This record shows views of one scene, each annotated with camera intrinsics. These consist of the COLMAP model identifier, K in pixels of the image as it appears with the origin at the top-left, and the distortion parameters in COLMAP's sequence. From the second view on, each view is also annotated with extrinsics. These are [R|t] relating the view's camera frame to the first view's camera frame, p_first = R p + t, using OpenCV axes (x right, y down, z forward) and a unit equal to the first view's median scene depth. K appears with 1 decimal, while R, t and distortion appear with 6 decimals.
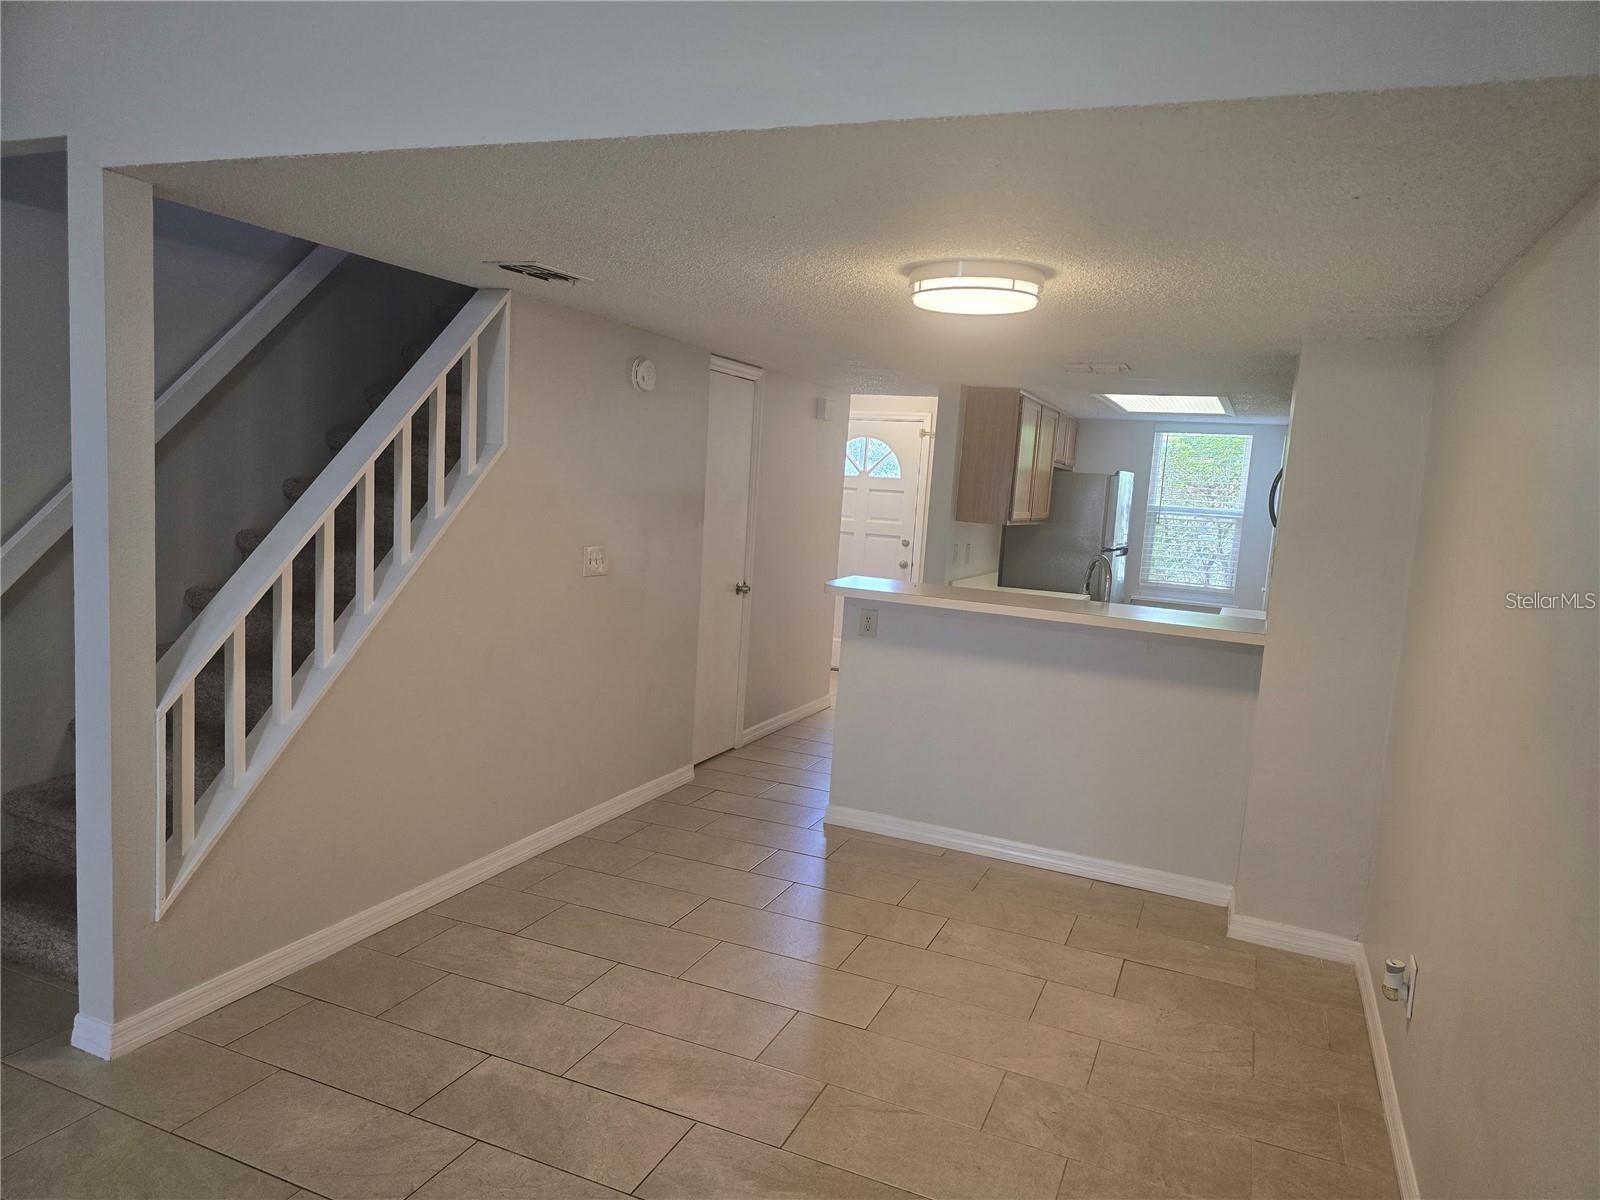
lens RADIAL K [[1048.2, 0, 798.0], [0, 1048.2, 604.5], [0, 0, 1]] dist [0.033672, -0.052838]
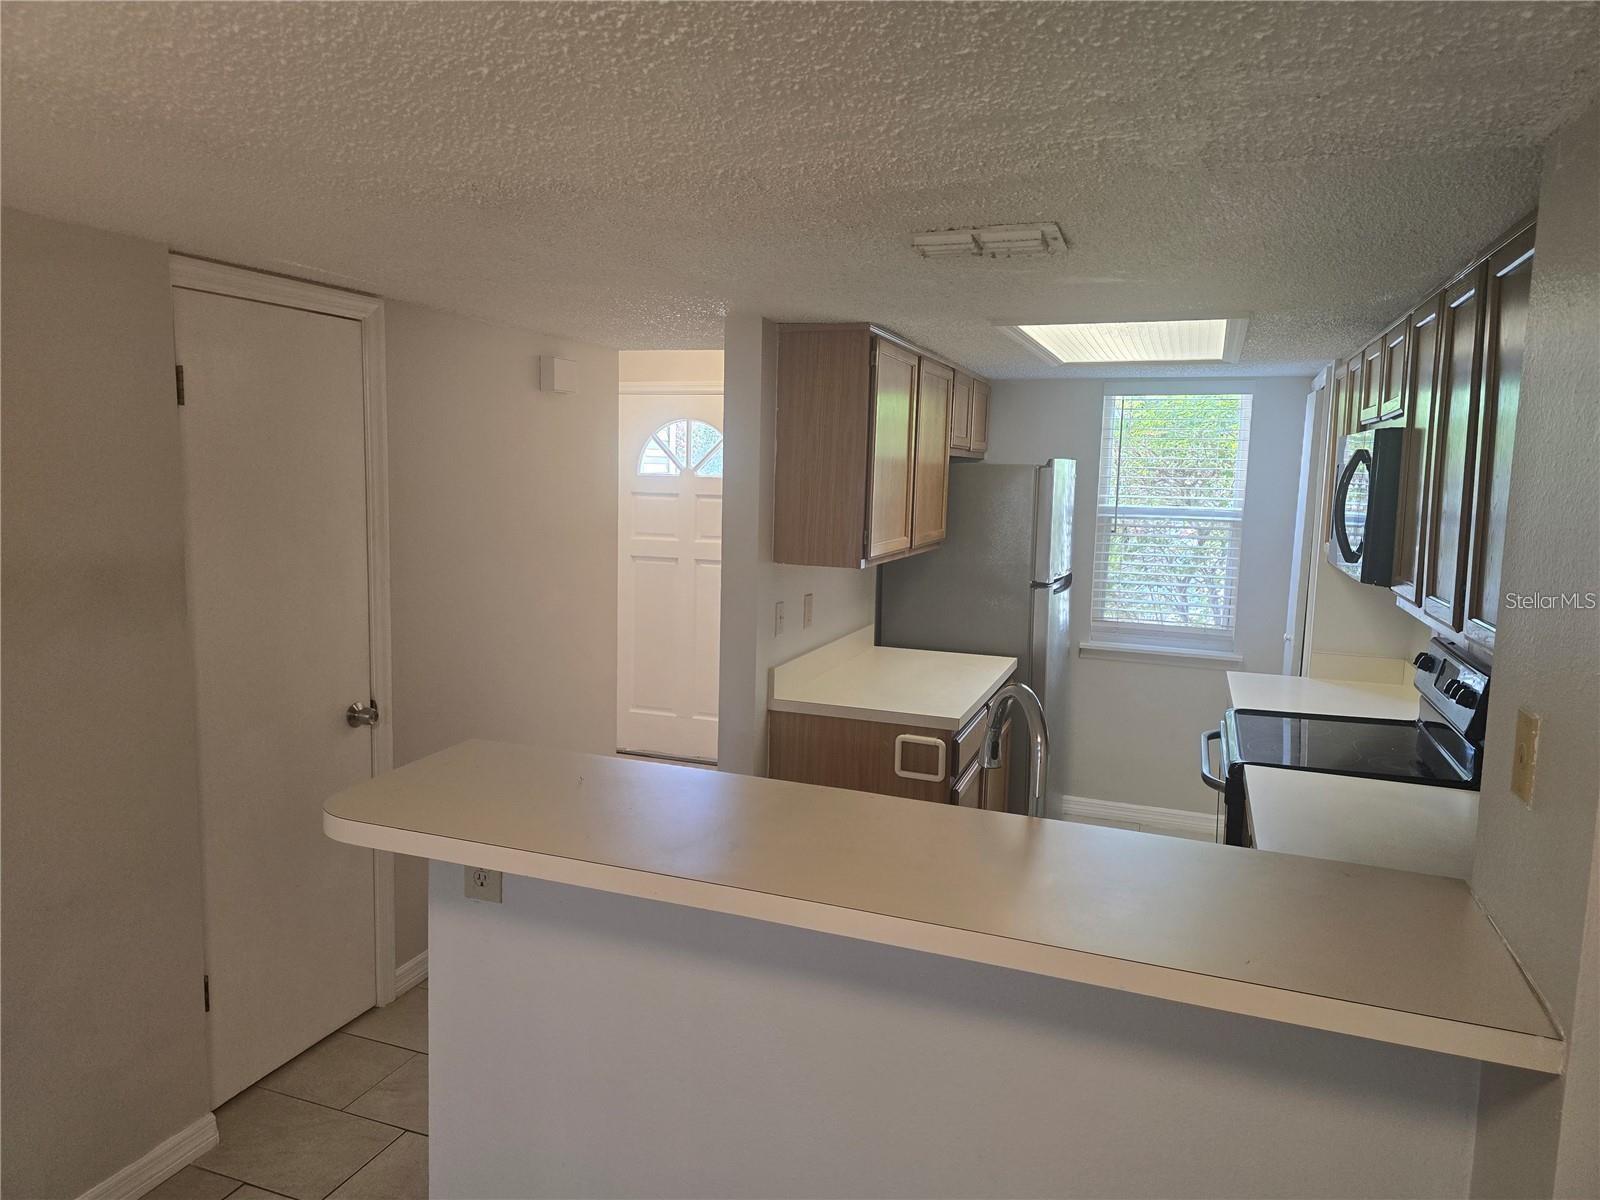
lens RADIAL K [[1055.2, 0, 797.8], [0, 1055.2, 587.0], [0, 0, 1]] dist [0.053895, -0.052707]
pose [[0.997499, -0.045734, 0.053885, 0.122771], [0.045721, 0.998953, 0.001478, -0.061925], [-0.053896, 0.000990, 0.998546, 0.398935]]
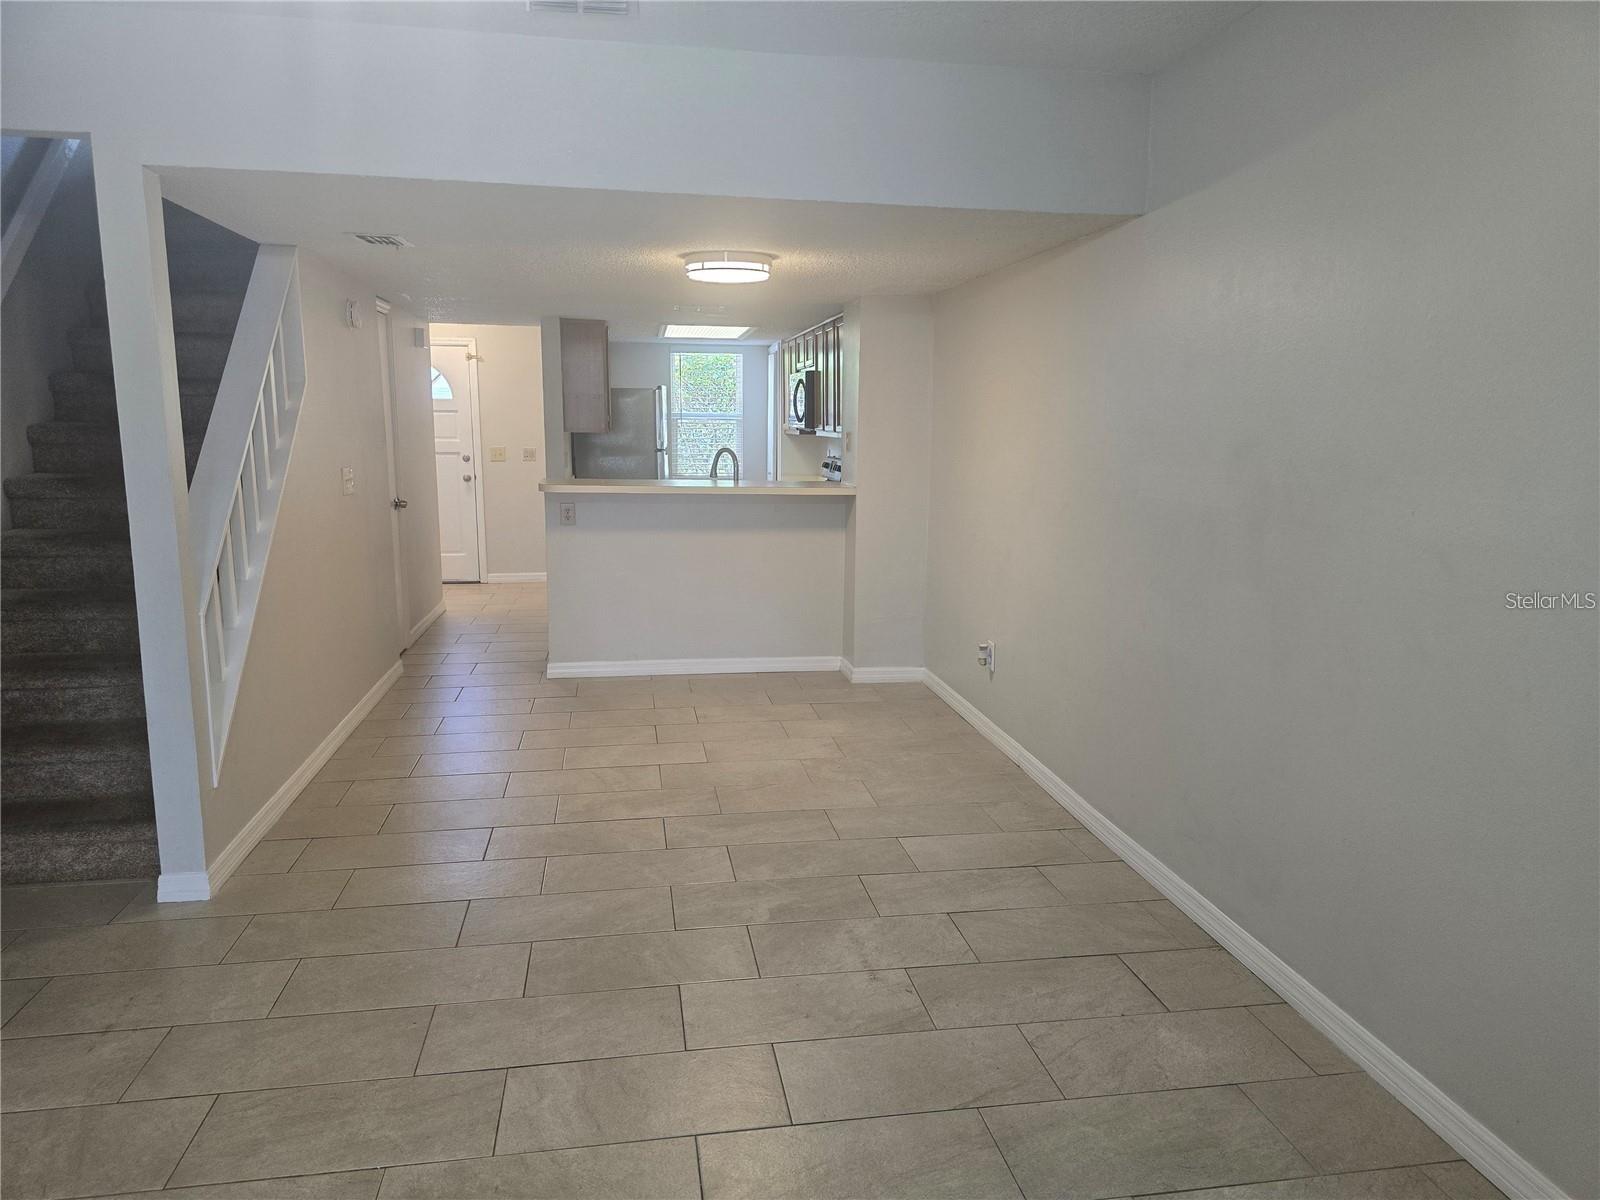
lens RADIAL K [[1055.2, 0, 797.8], [0, 1055.2, 587.0], [0, 0, 1]] dist [0.053895, -0.052707]
pose [[0.836165, -0.140259, 0.530241, -0.272962], [0.107364, 0.989904, 0.092540, 0.011638], [-0.537867, -0.020449, 0.842782, -0.160034]]
